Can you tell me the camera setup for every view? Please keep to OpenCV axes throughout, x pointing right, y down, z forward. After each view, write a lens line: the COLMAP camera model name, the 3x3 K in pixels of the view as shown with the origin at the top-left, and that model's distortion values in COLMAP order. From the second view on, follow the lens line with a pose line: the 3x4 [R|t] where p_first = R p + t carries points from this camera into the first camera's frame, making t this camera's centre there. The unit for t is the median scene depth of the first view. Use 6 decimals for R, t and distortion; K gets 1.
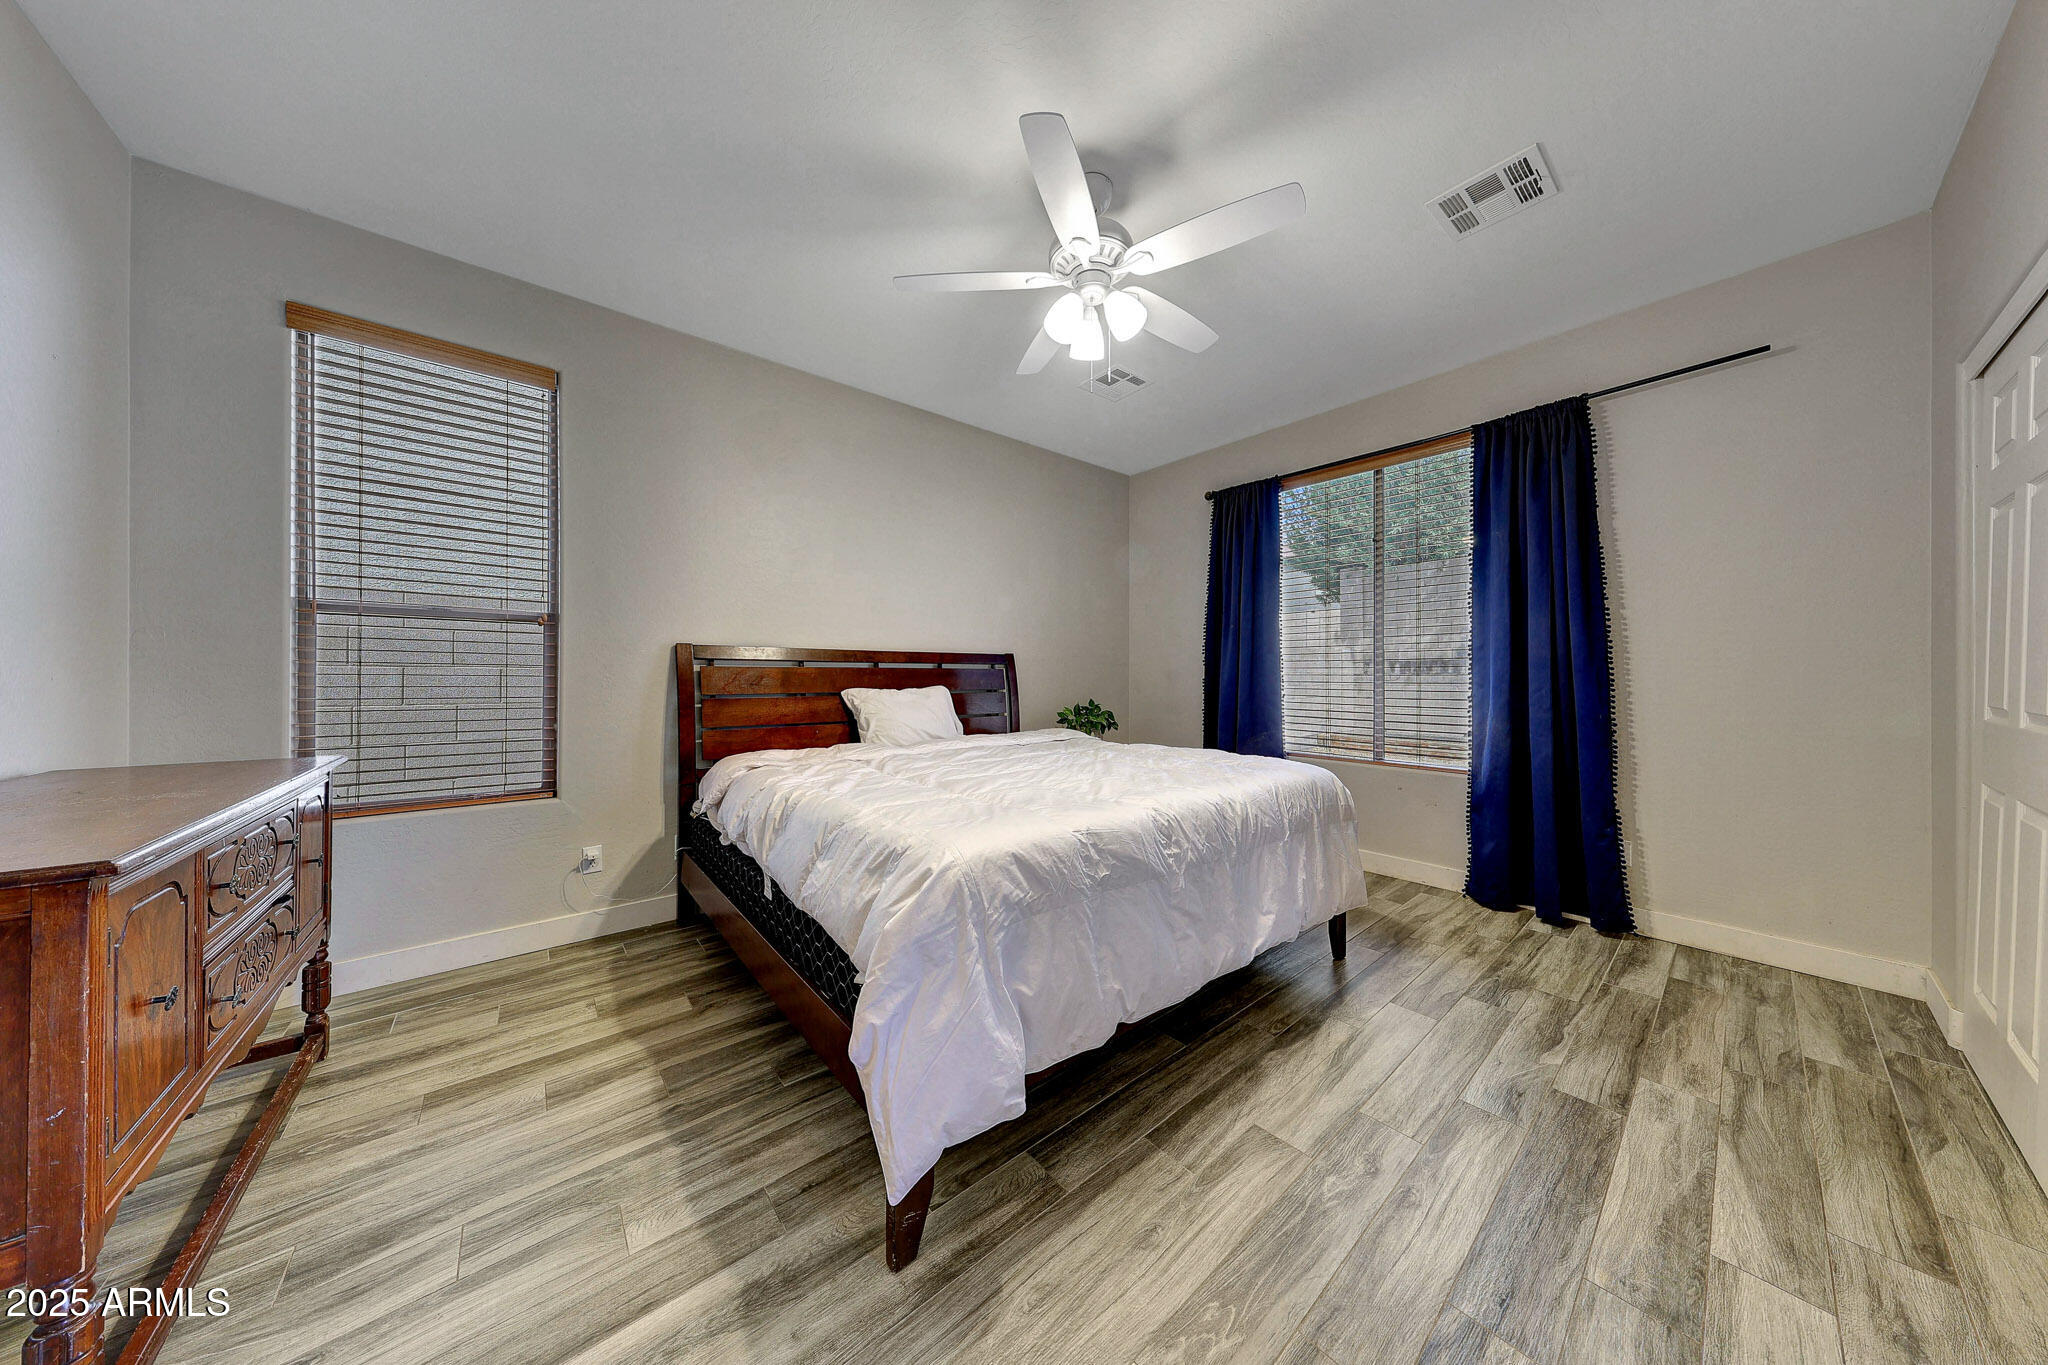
lens RADIAL K [[605.7, 0, 1027.9], [0, 605.7, 677.9], [0, 0, 1]] dist [-0.001911, 0.000069]
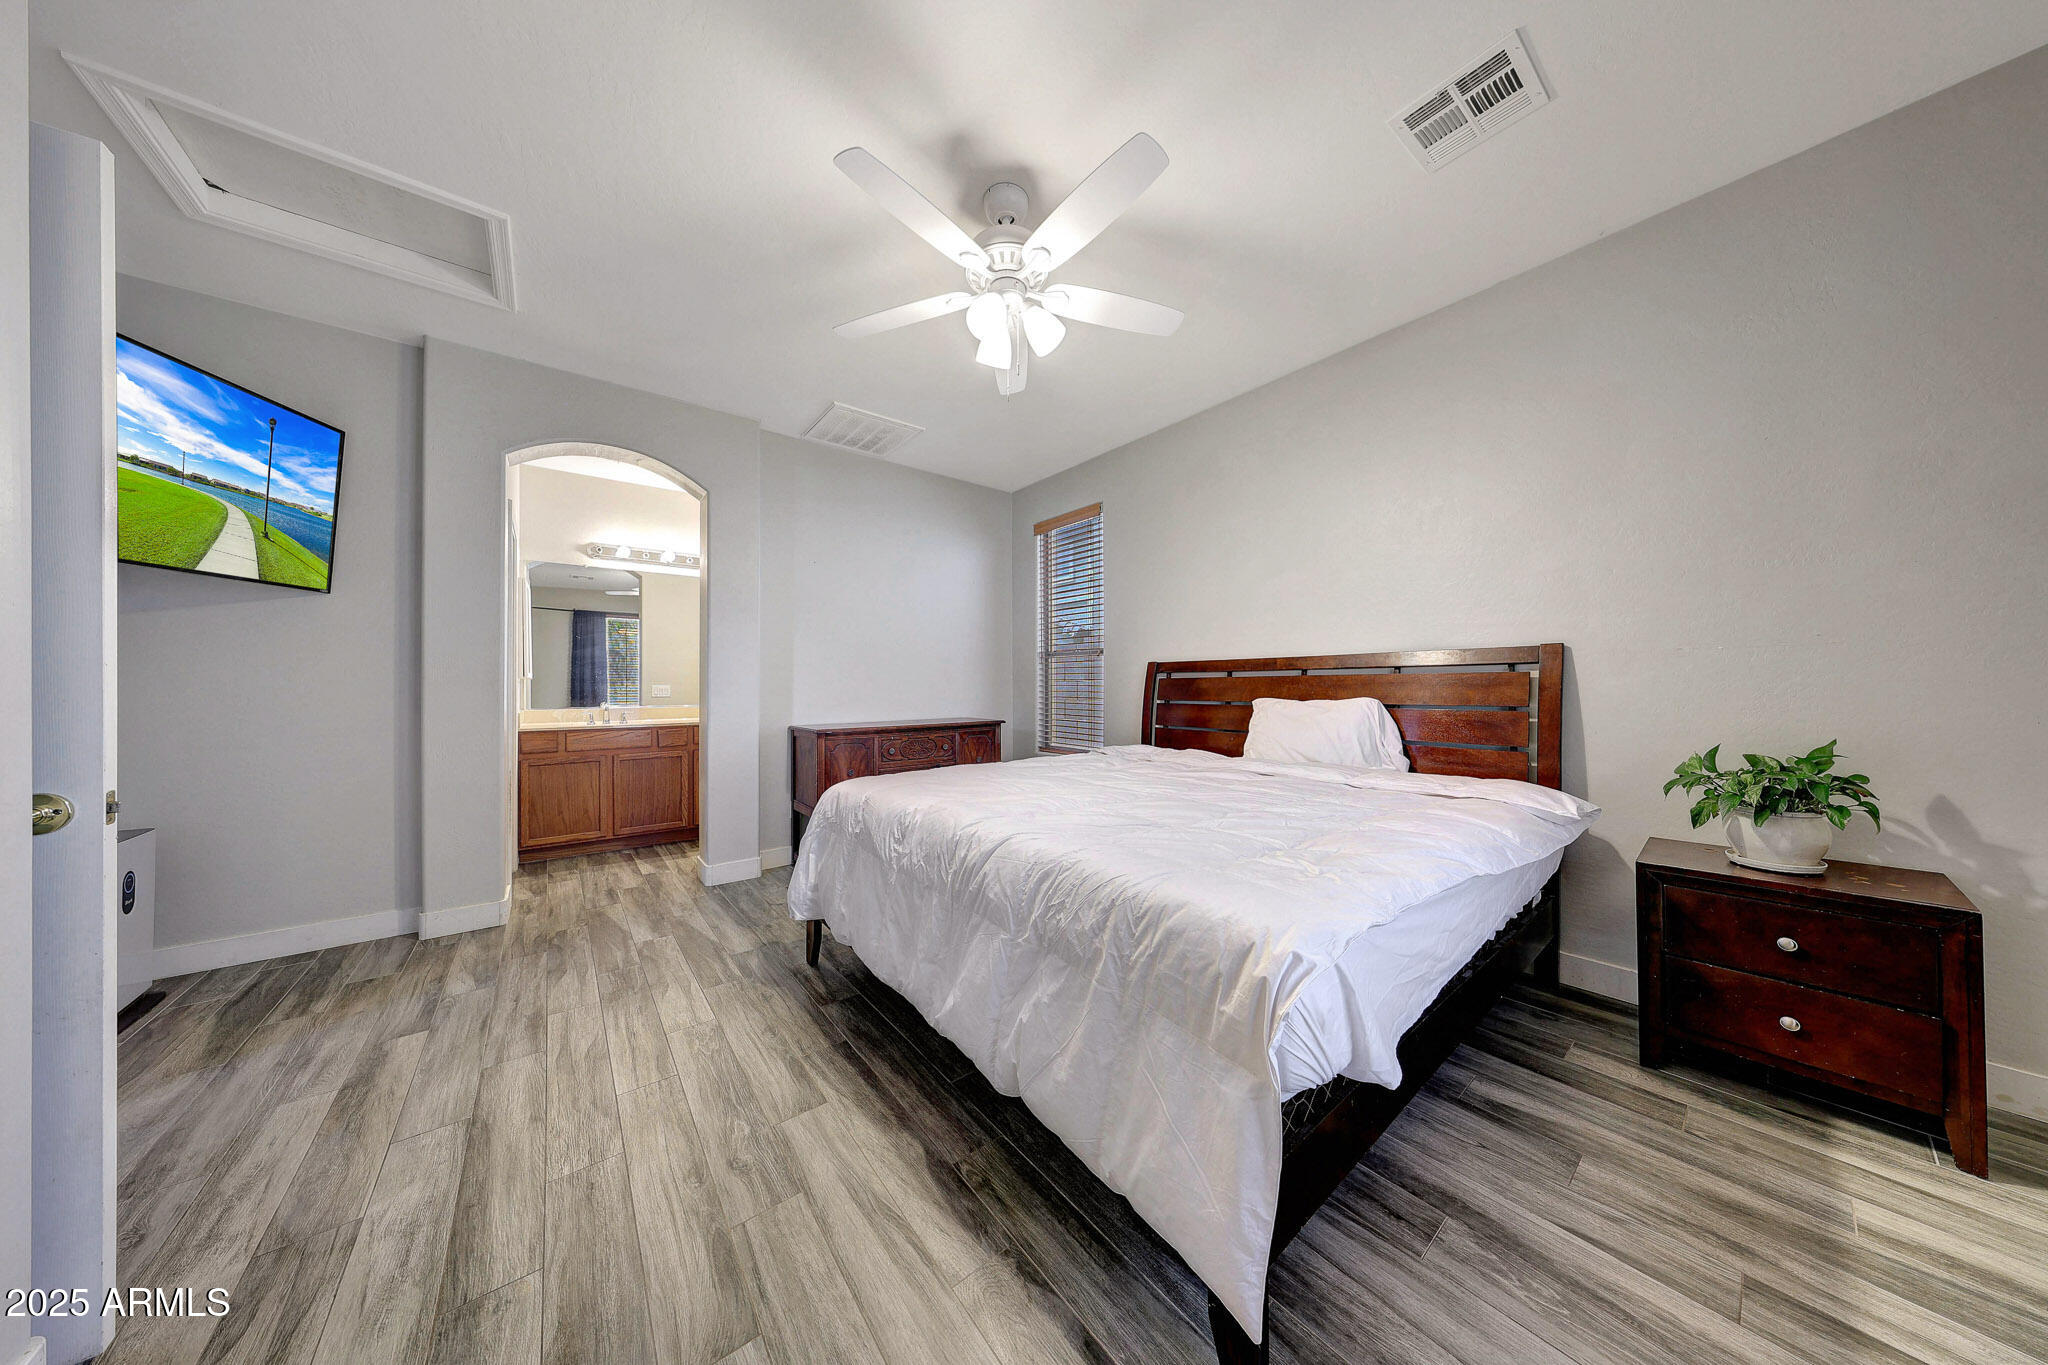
lens RADIAL K [[605.7, 0, 1028.8], [0, 605.7, 685.9], [0, 0, 1]] dist [-0.001911, 0.000069]
pose [[-0.032127, -0.002219, -0.999481, 1.376235], [0.002273, 0.999995, -0.002293, -0.001059], [0.999481, -0.002345, -0.032122, 1.331013]]
